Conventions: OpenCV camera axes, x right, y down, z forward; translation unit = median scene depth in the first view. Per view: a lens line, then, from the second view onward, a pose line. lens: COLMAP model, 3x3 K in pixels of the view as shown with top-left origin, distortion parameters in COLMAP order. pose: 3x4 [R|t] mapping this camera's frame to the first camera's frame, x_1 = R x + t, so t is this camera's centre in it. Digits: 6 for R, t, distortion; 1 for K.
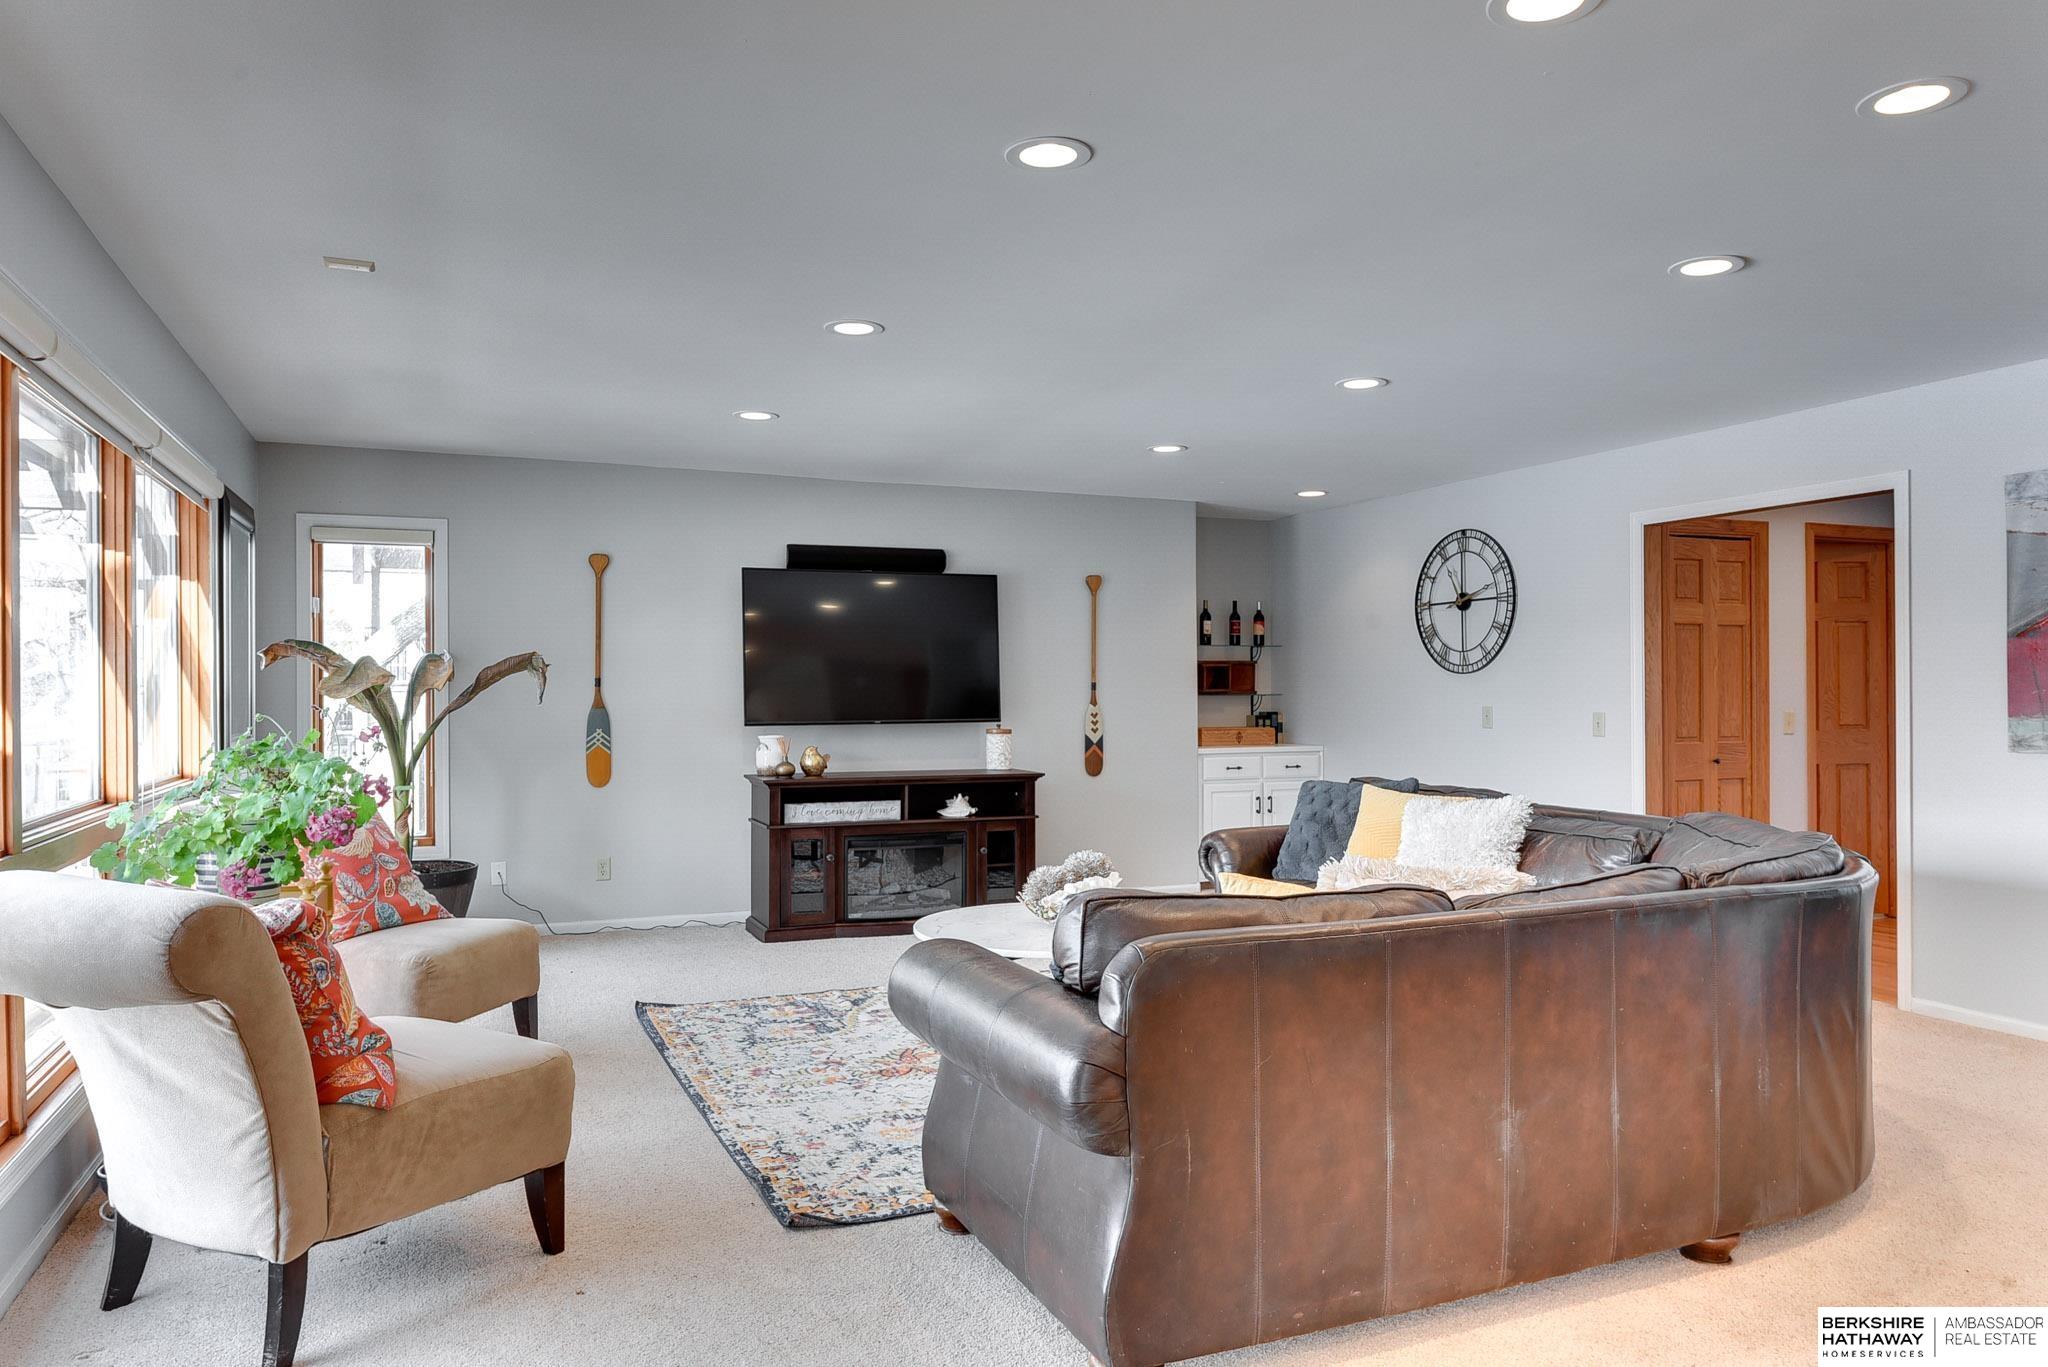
lens RADIAL K [[1356.0, 0, 1009.6], [0, 1356.0, 698.1], [0, 0, 1]] dist [0.001679, -0.003301]
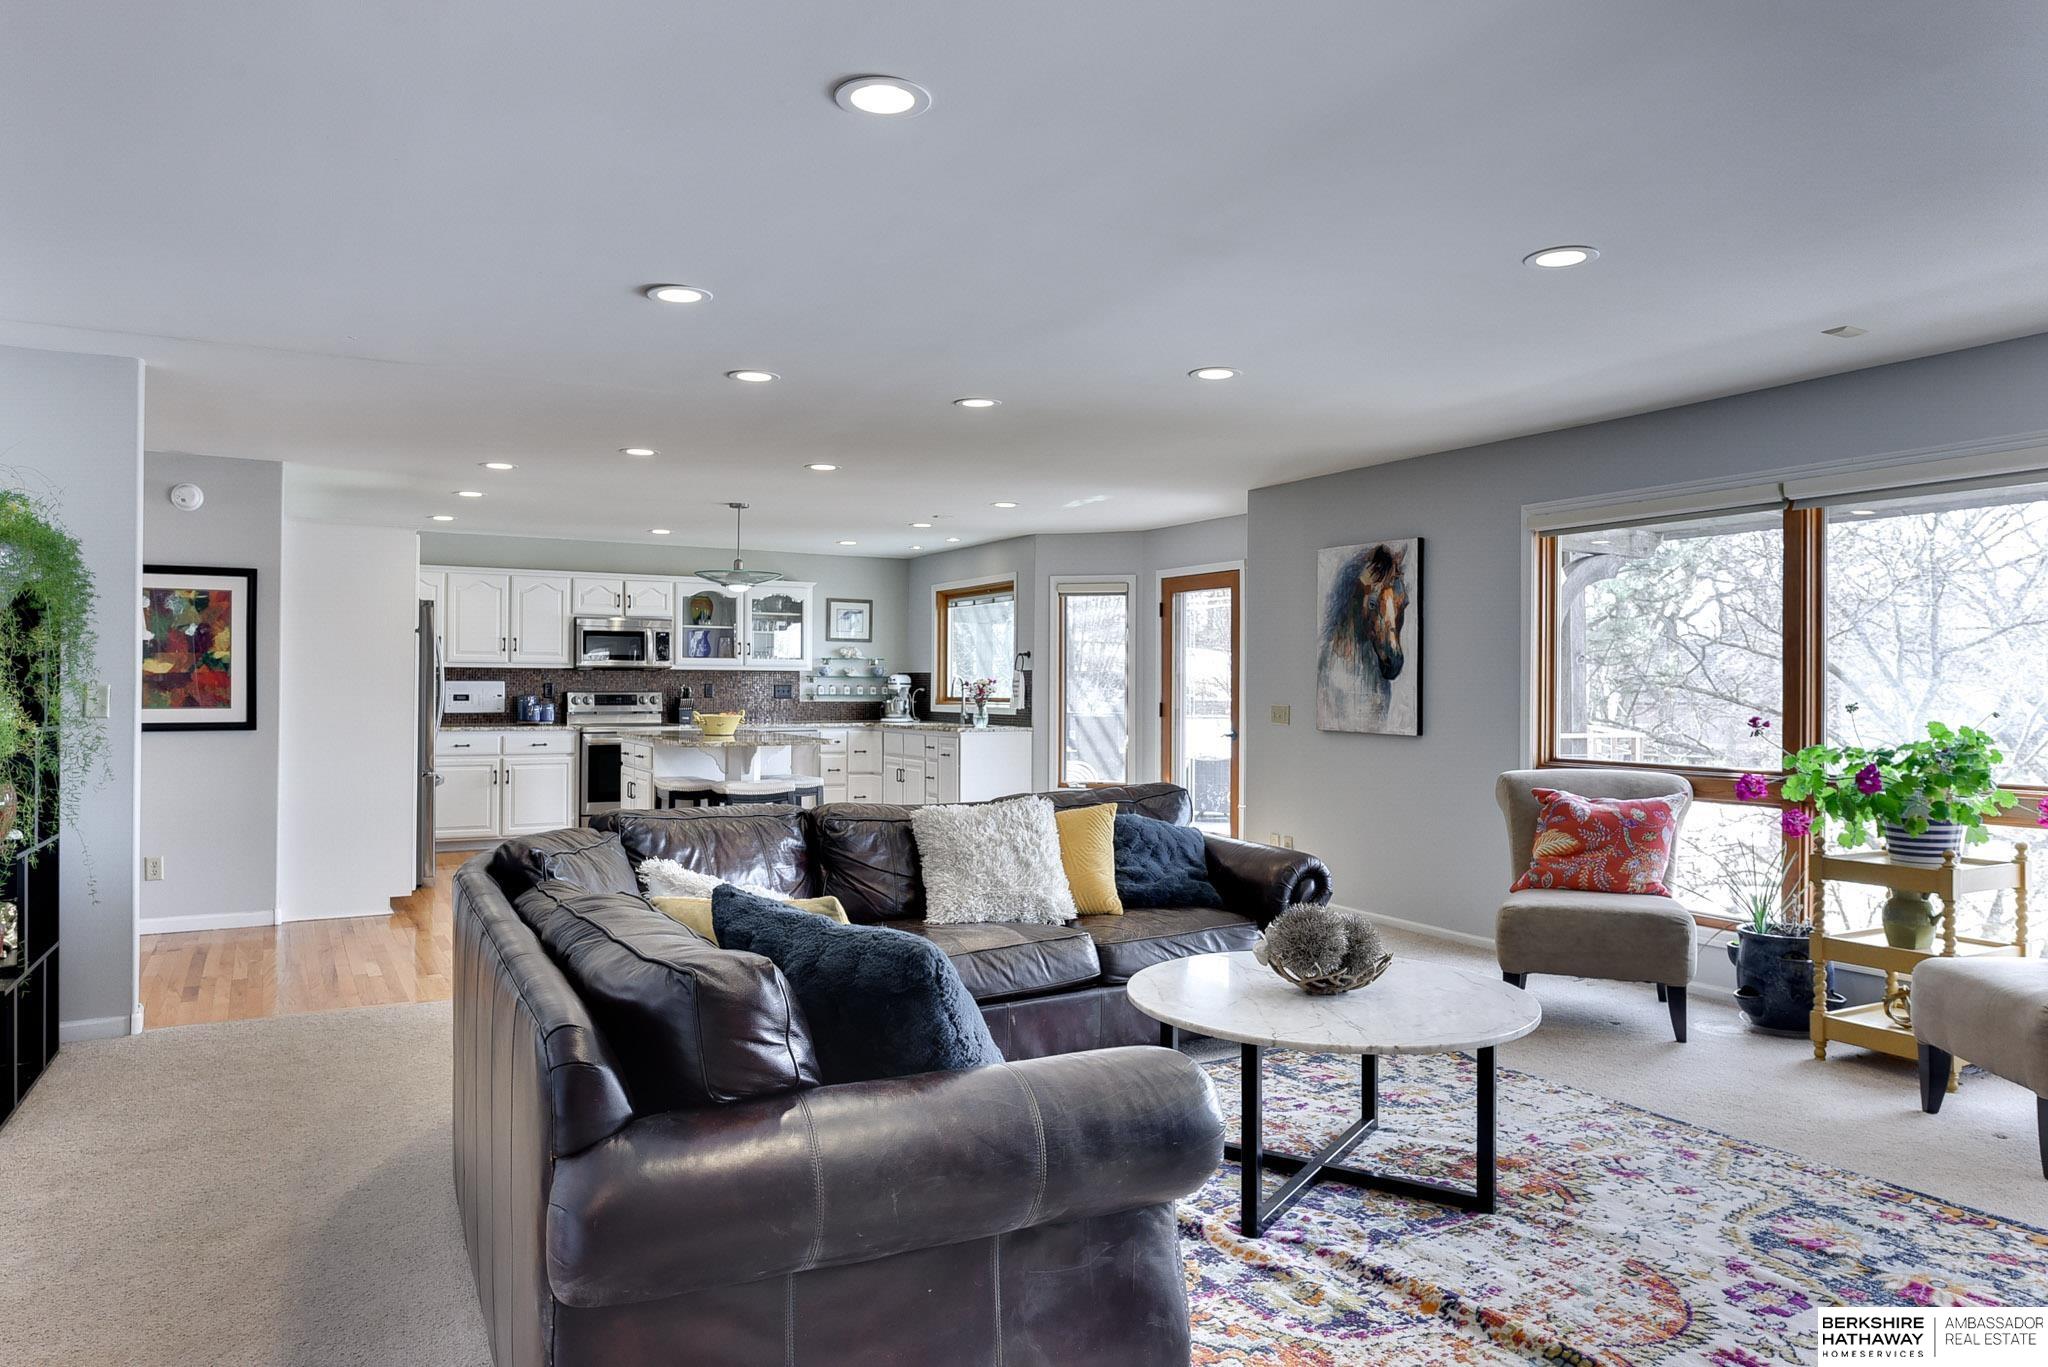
lens RADIAL K [[1356.0, 0, 1034.8], [0, 1356.0, 684.3], [0, 0, 1]] dist [0.001679, -0.003301]
pose [[-0.992241, -0.002914, -0.124295, 0.212725], [-0.002978, 0.999996, 0.000329, -0.005442], [0.124293, 0.000697, -0.992245, 1.217307]]
